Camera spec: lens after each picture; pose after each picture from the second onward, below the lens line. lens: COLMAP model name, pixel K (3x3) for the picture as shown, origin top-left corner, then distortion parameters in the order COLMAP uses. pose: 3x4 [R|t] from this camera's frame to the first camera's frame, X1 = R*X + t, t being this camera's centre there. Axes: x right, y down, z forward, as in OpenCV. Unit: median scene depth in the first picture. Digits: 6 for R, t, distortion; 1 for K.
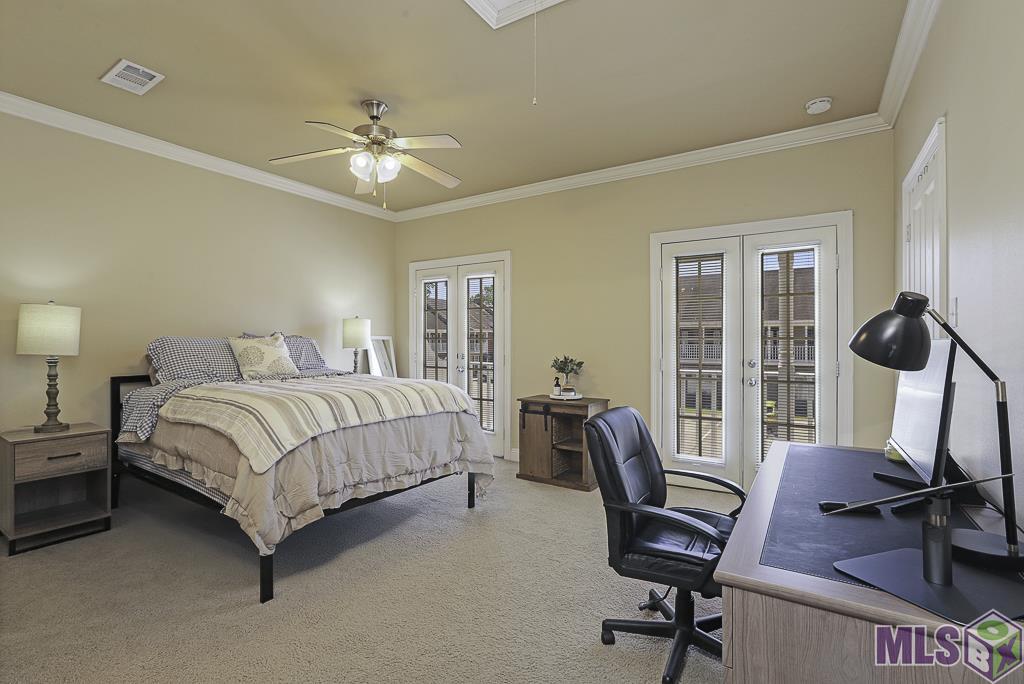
lens RADIAL K [[477.1, 0, 513.6], [0, 477.1, 336.5], [0, 0, 1]] dist [-0.048322, 0.025099]
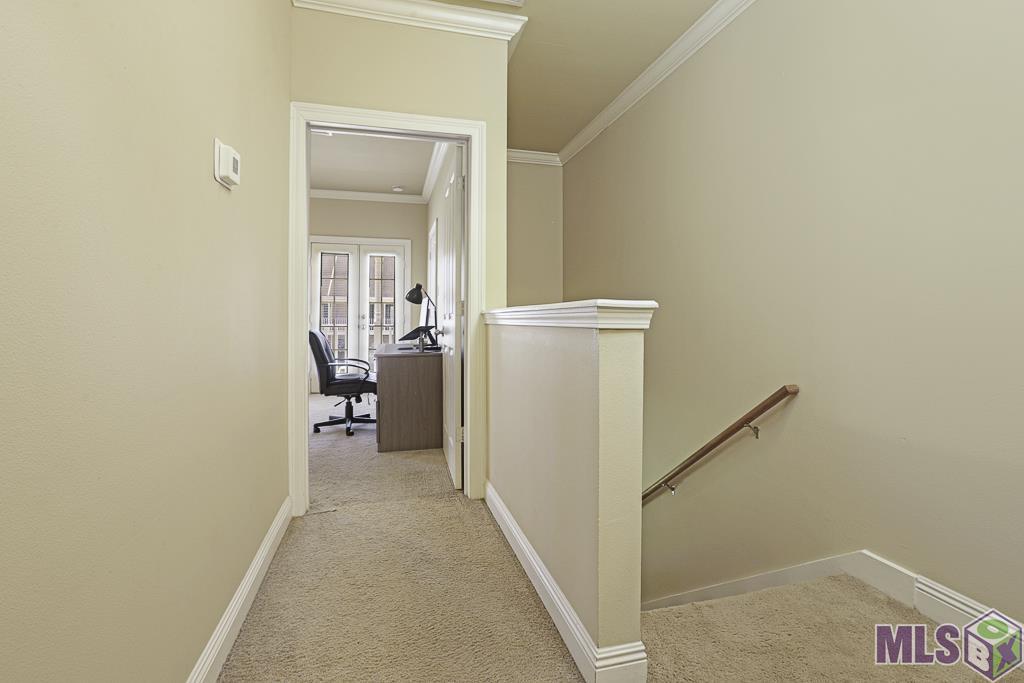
lens RADIAL K [[477.1, 0, 513.6], [0, 477.1, 336.0], [0, 0, 1]] dist [-0.048322, 0.025099]
pose [[0.678892, -0.019912, 0.733968, -0.610544], [-0.011673, 0.999213, 0.037905, 0.077442], [-0.734145, -0.034301, 0.678125, -0.908097]]
